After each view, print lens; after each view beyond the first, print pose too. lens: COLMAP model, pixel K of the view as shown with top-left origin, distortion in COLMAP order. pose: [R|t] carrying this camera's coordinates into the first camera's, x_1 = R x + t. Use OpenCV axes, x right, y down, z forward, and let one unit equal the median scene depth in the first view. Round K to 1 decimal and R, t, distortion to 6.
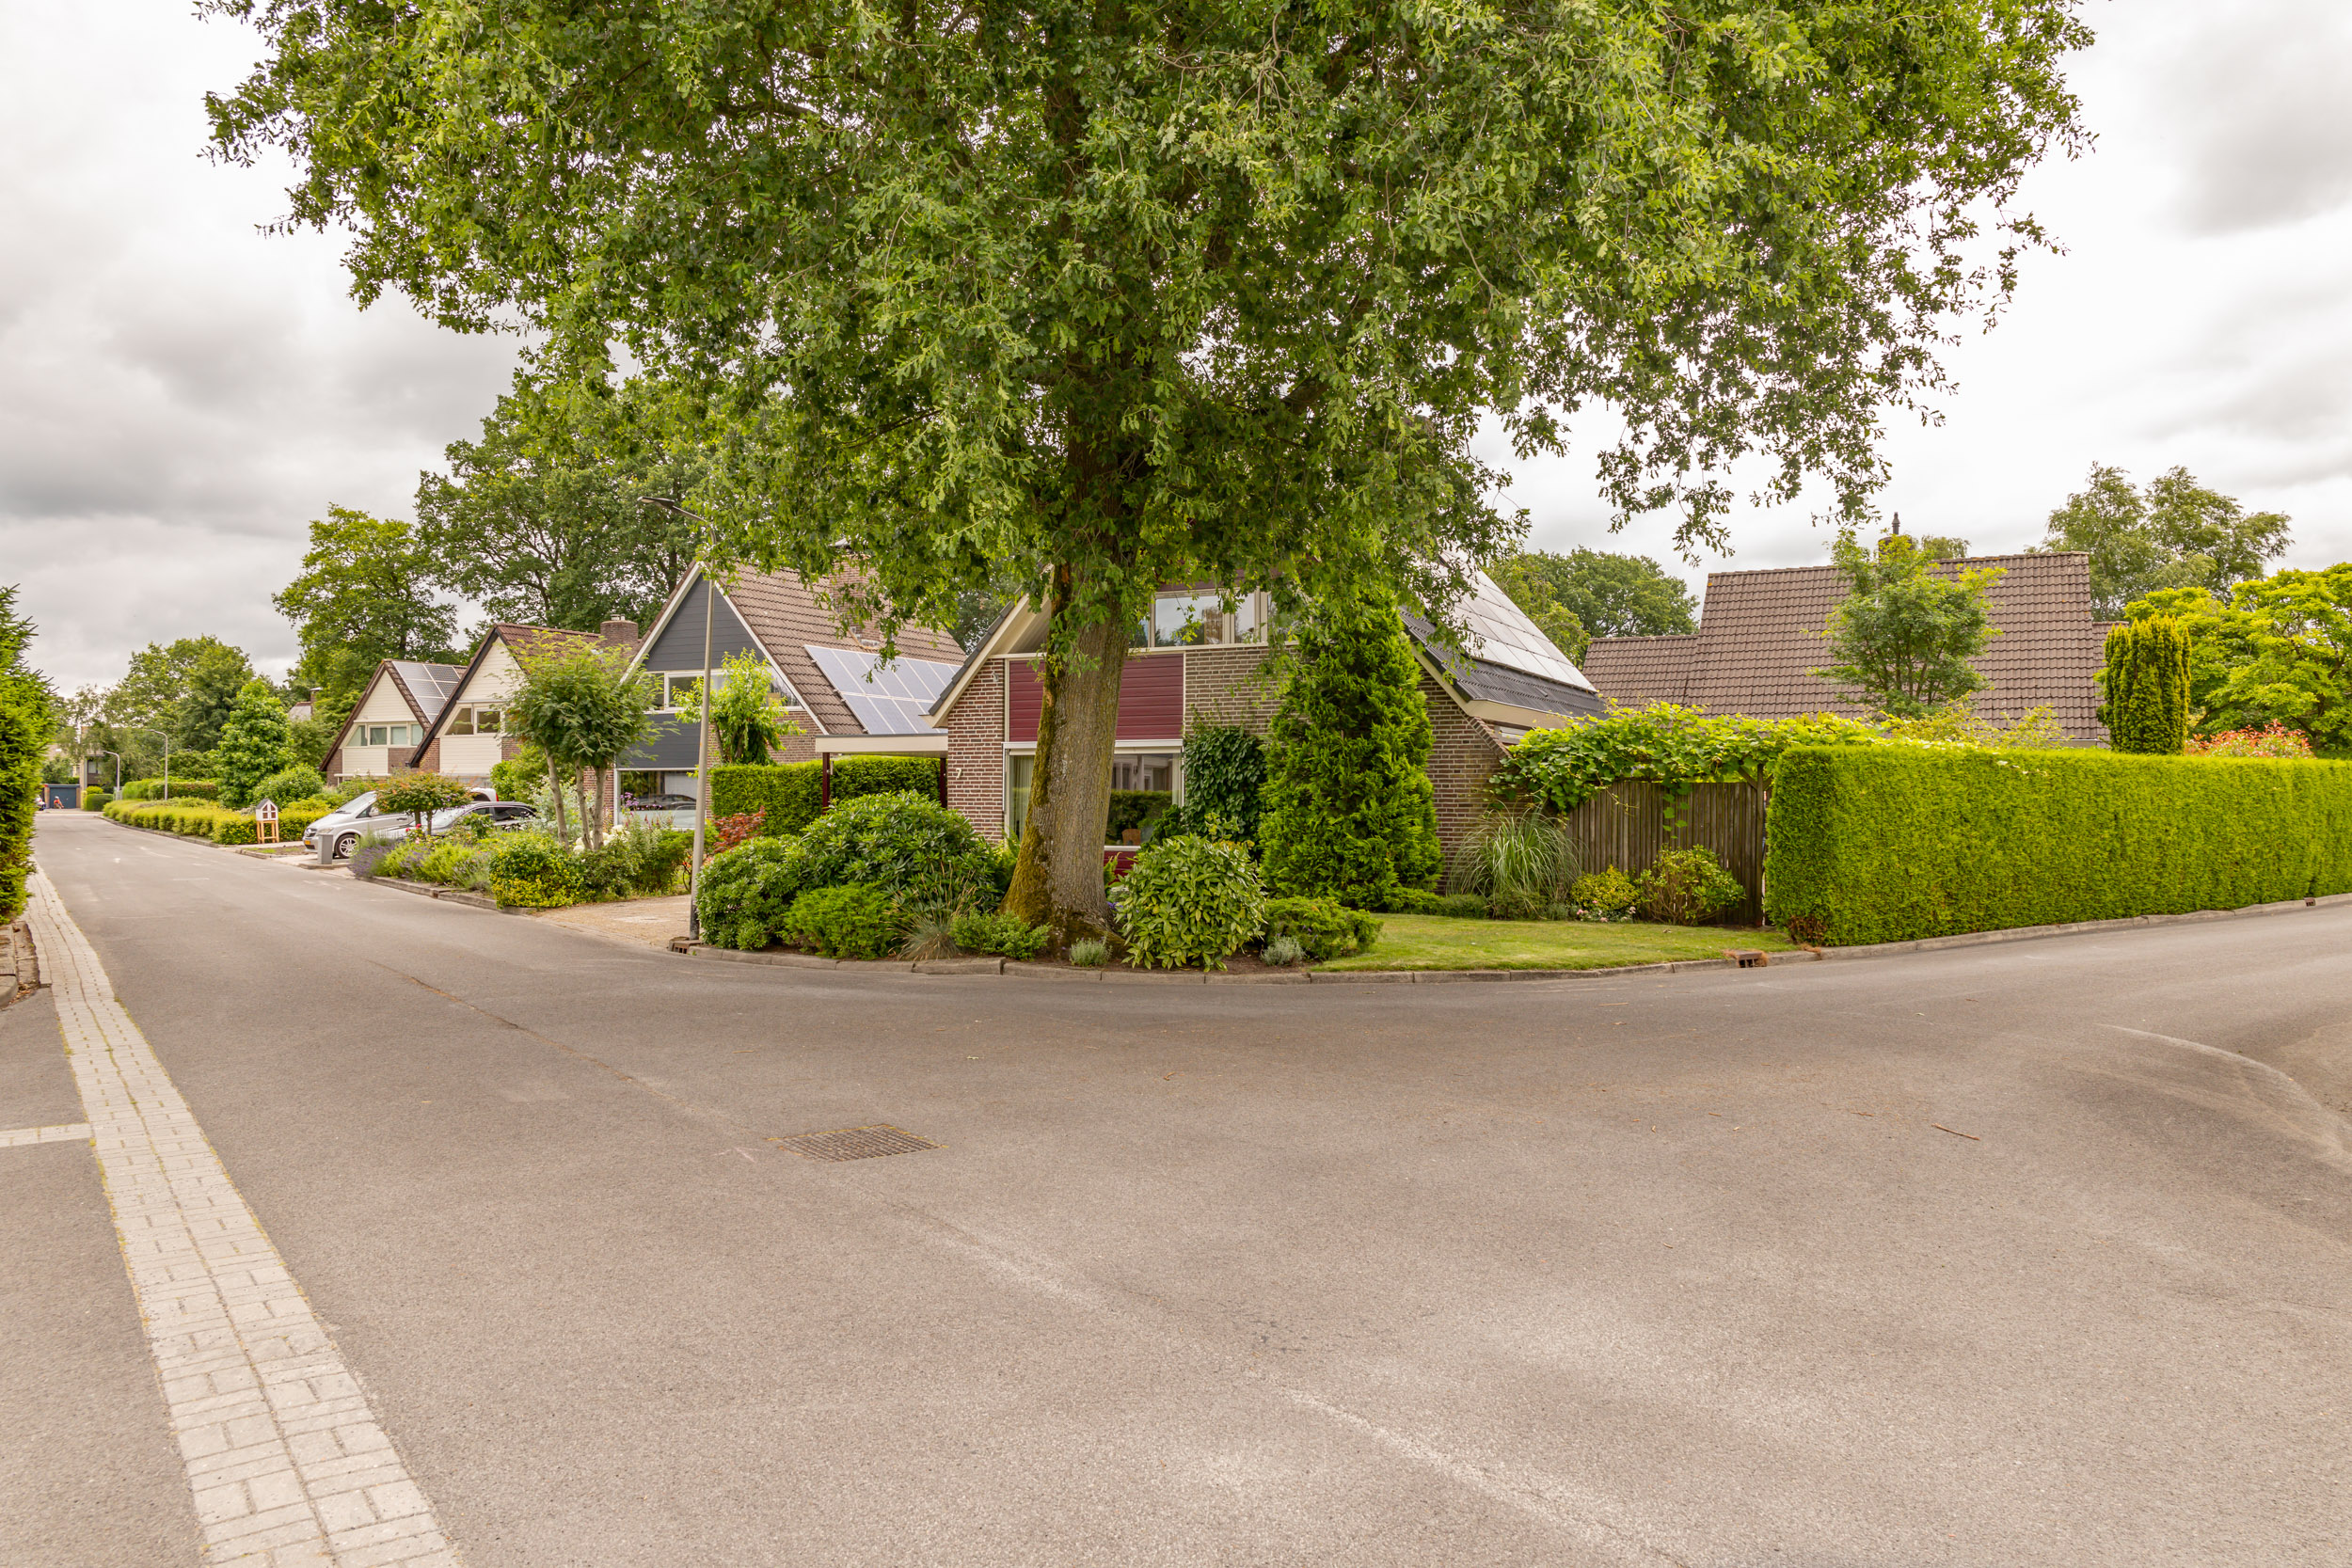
lens RADIAL K [[1611.1, 0, 1169.0], [0, 1611.1, 798.8], [0, 0, 1]] dist [0.004536, 0.003020]
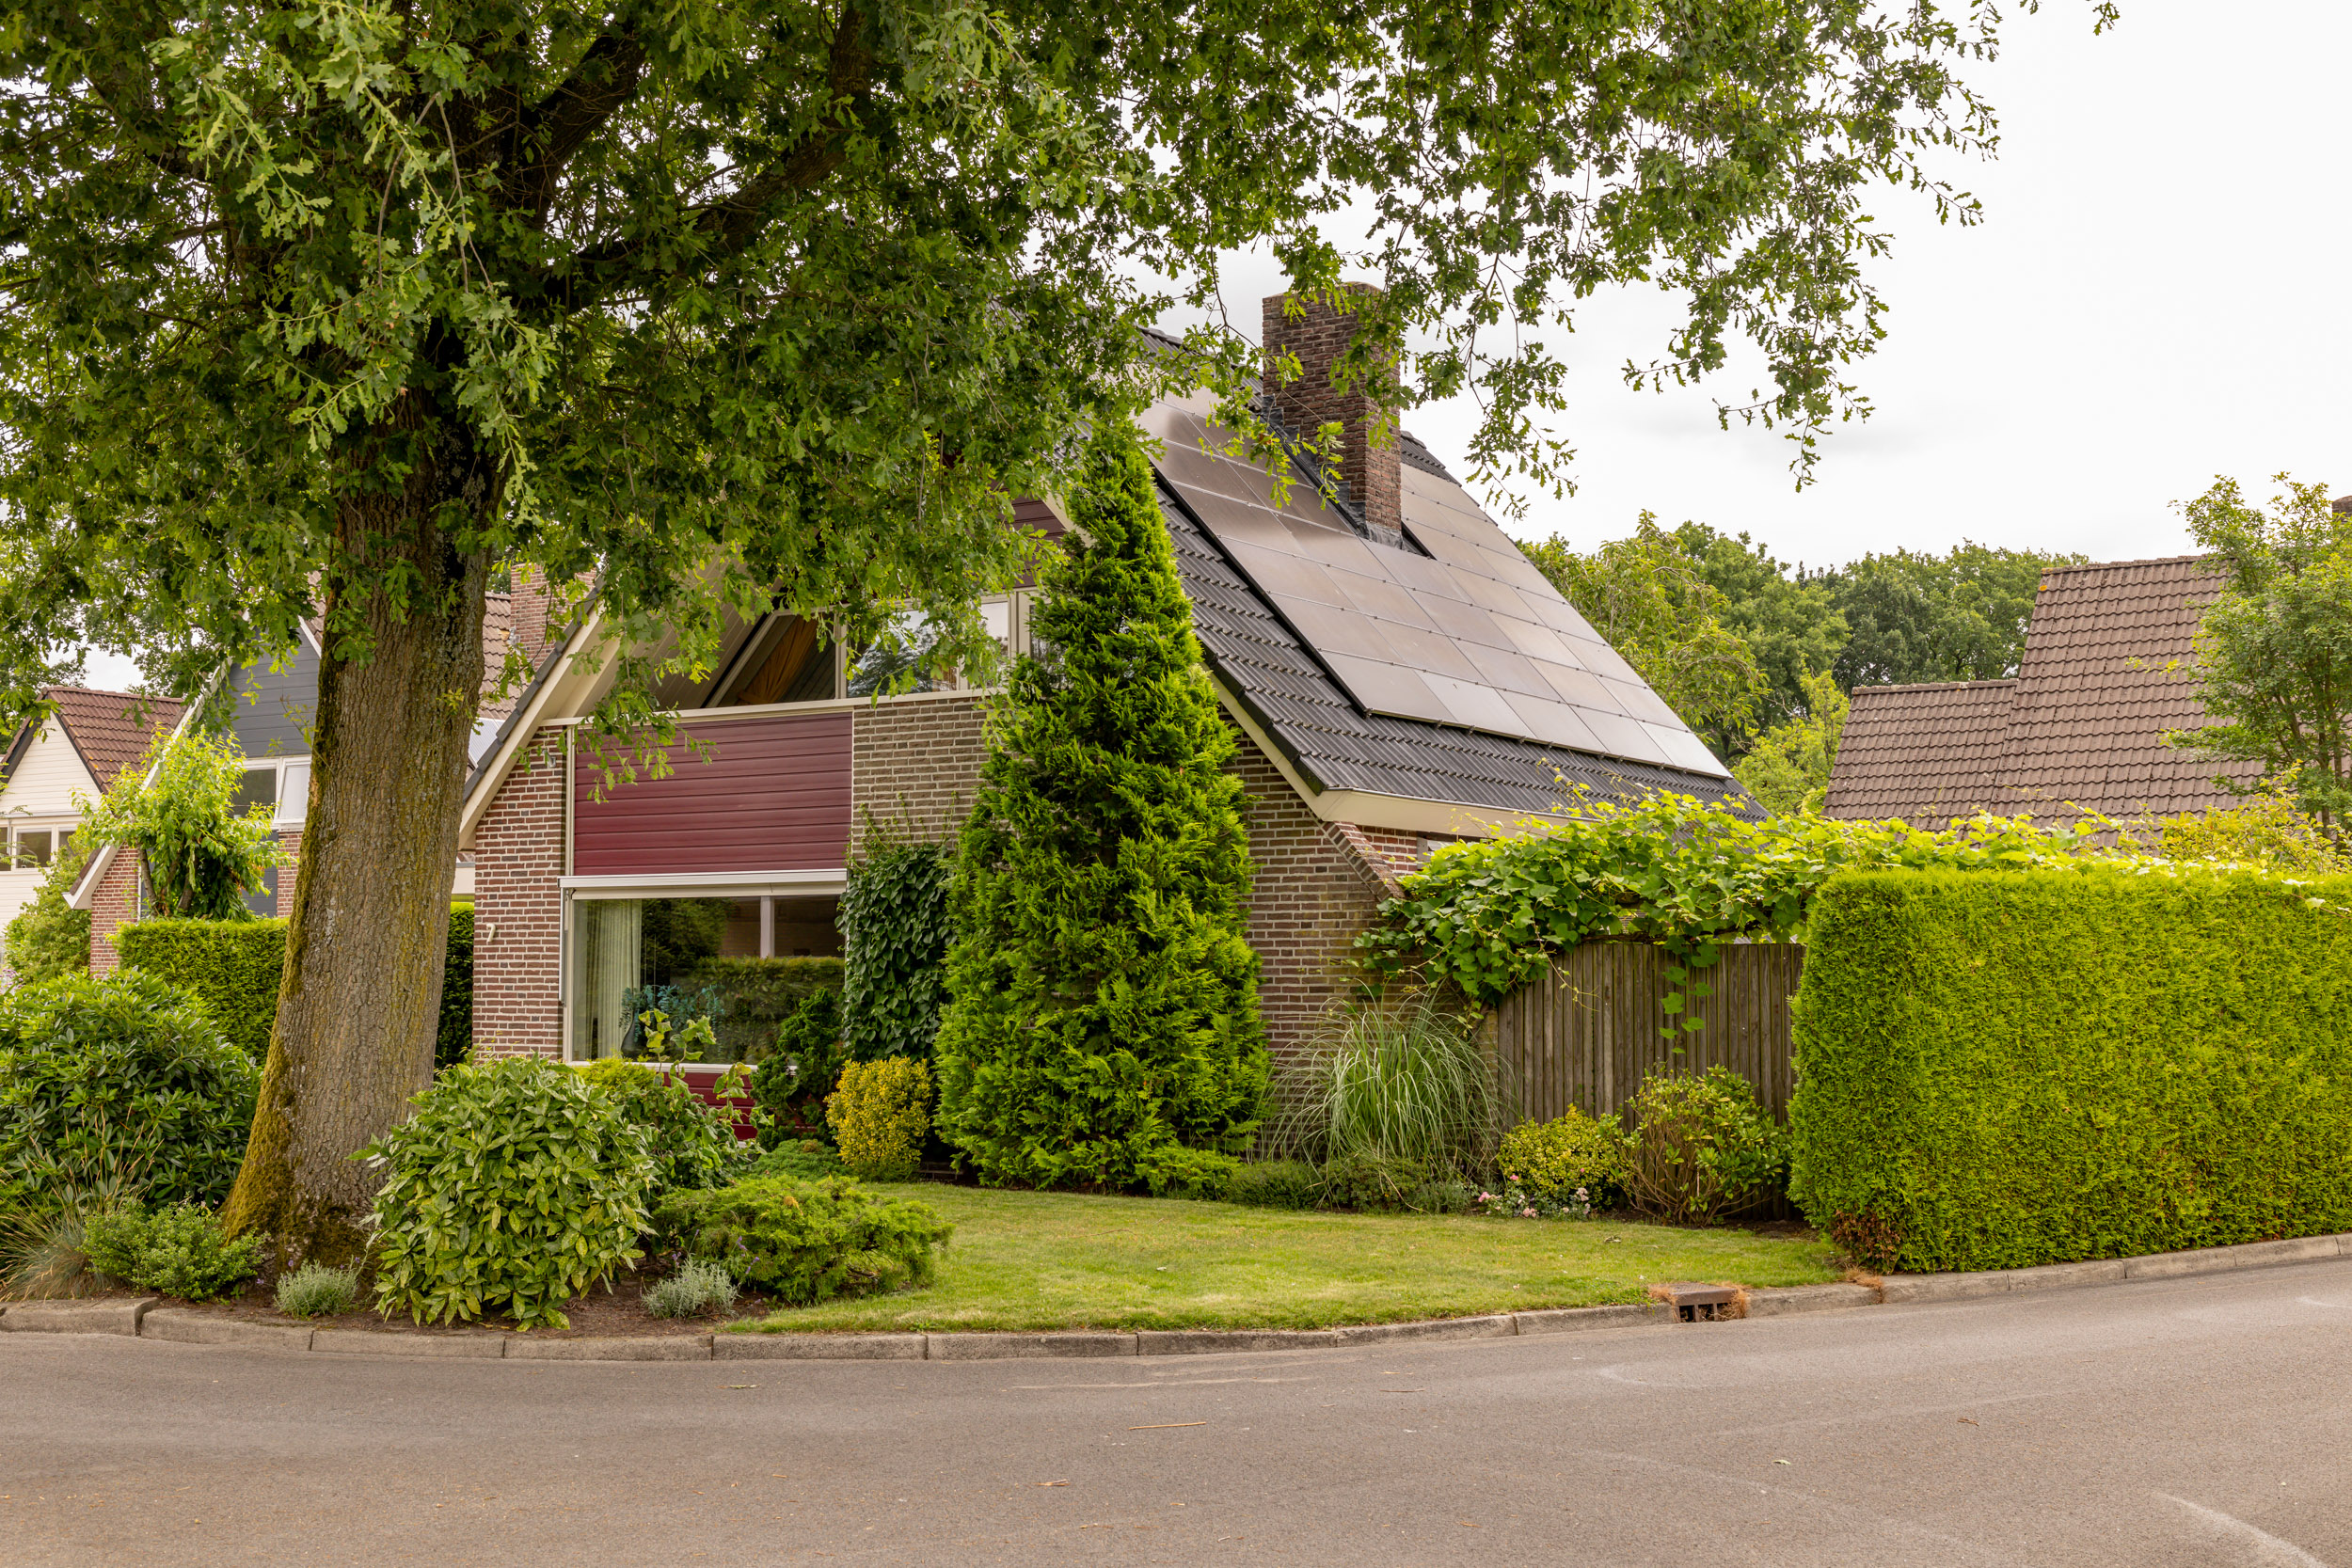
lens RADIAL K [[2599.9, 0, 1176.0], [0, 2599.9, 784.0], [0, 0, 1]] dist [-0.013811, 0.005680]
pose [[0.996365, -0.010533, -0.084528, 0.223403], [0.004557, 0.997495, -0.070584, -0.003395], [0.085060, 0.069943, 0.993918, 0.153272]]
